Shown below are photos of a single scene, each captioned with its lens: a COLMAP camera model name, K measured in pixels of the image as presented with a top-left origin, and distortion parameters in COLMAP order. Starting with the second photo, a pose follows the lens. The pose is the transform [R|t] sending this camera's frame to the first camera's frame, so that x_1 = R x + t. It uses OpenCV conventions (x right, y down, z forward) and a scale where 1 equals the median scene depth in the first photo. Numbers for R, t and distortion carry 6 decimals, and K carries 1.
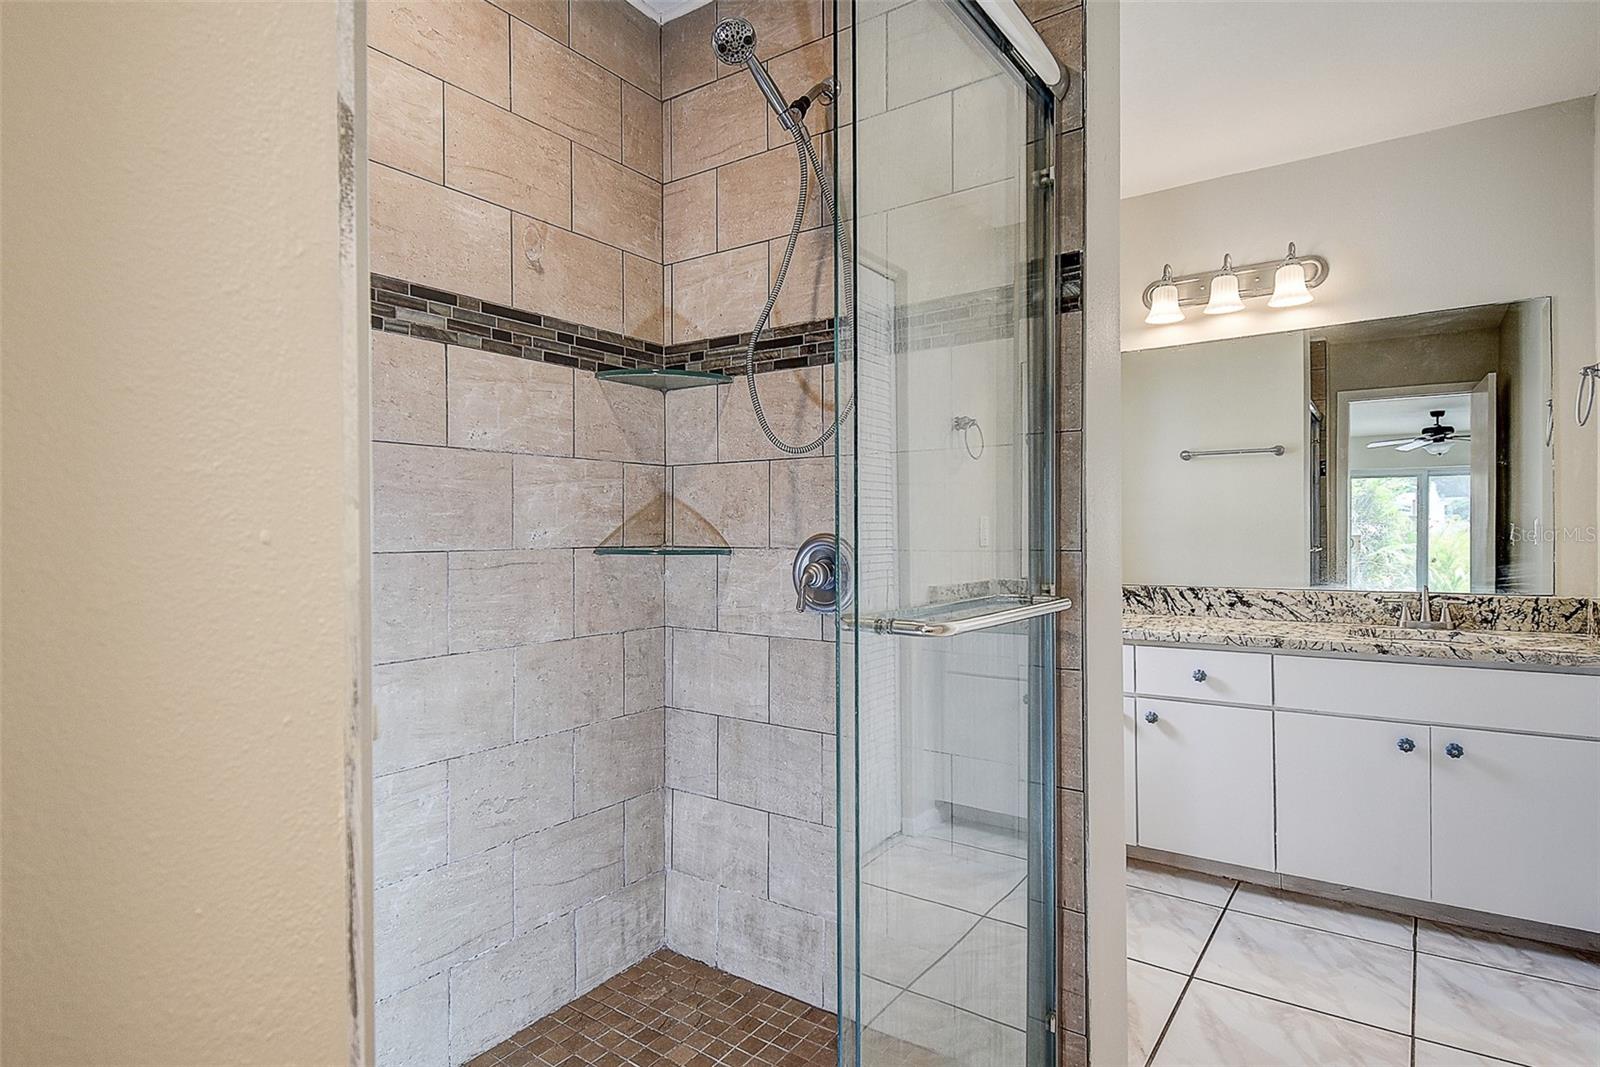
lens RADIAL K [[834.6, 0, 815.7], [0, 834.6, 533.6], [0, 0, 1]] dist [0.038528, -0.030449]
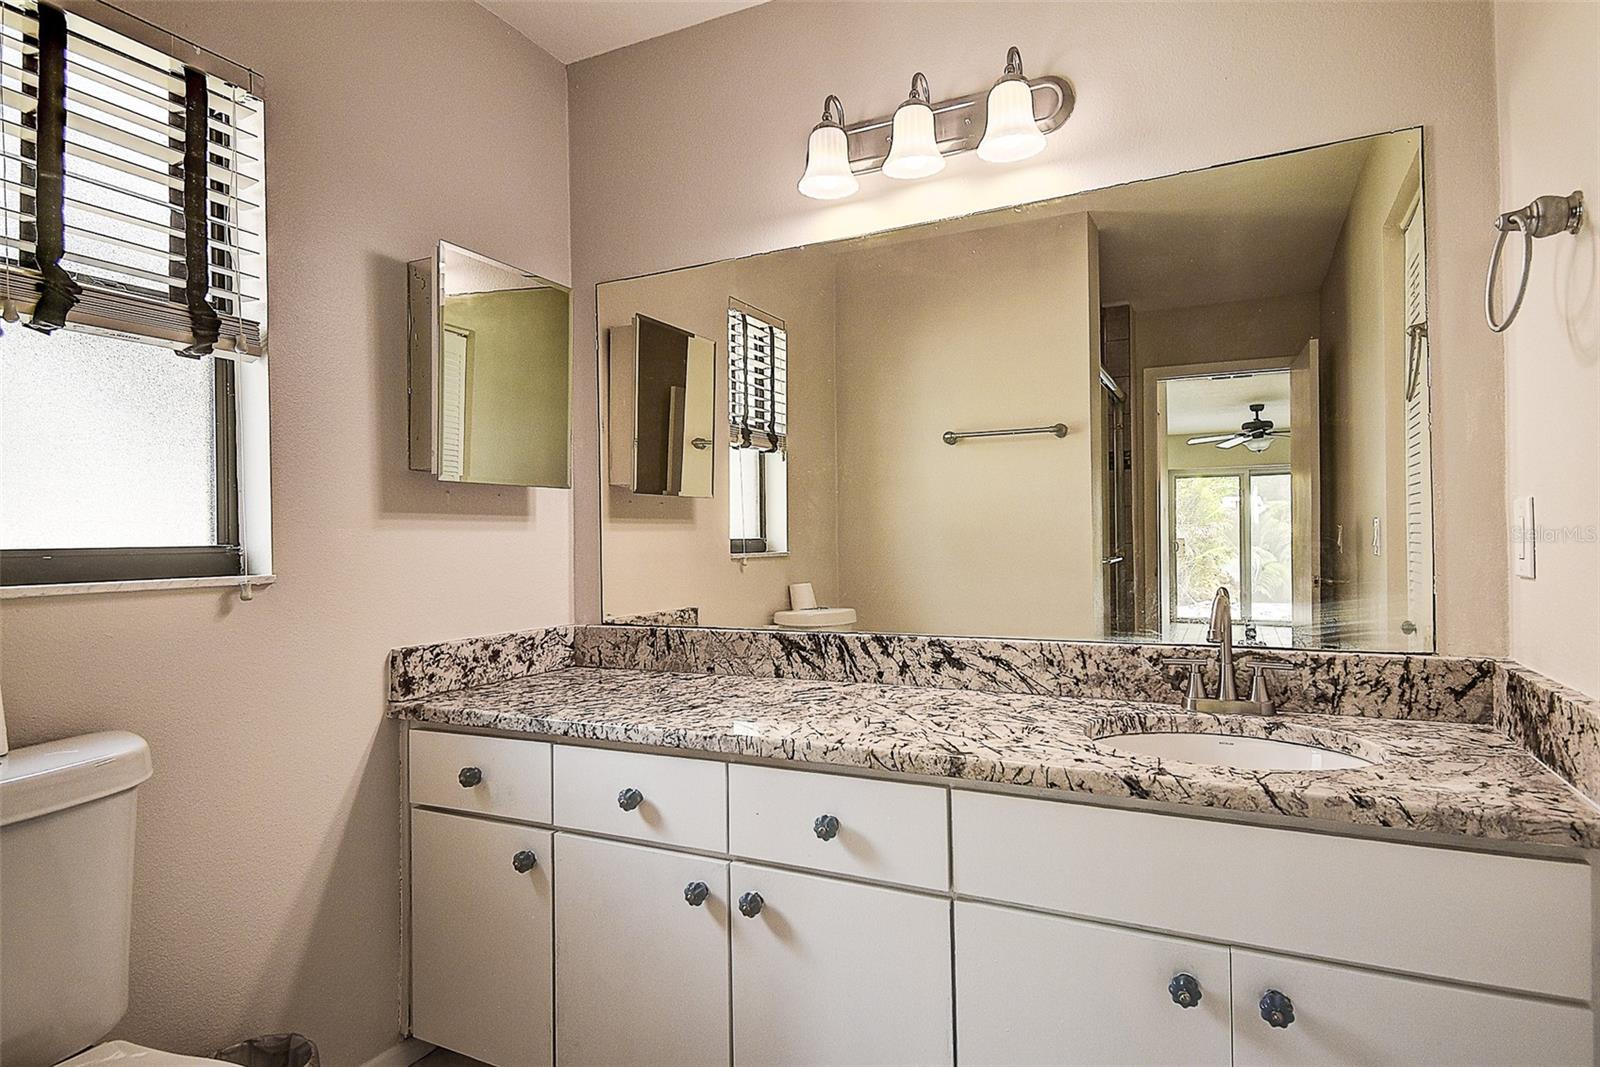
lens RADIAL K [[834.6, 0, 815.7], [0, 834.6, 533.6], [0, 0, 1]] dist [0.038528, -0.030449]
pose [[0.989117, -0.008690, 0.146871, 0.339157], [0.009603, 0.999939, -0.005505, -0.006957], [-0.146814, 0.006856, 0.989140, 0.444202]]
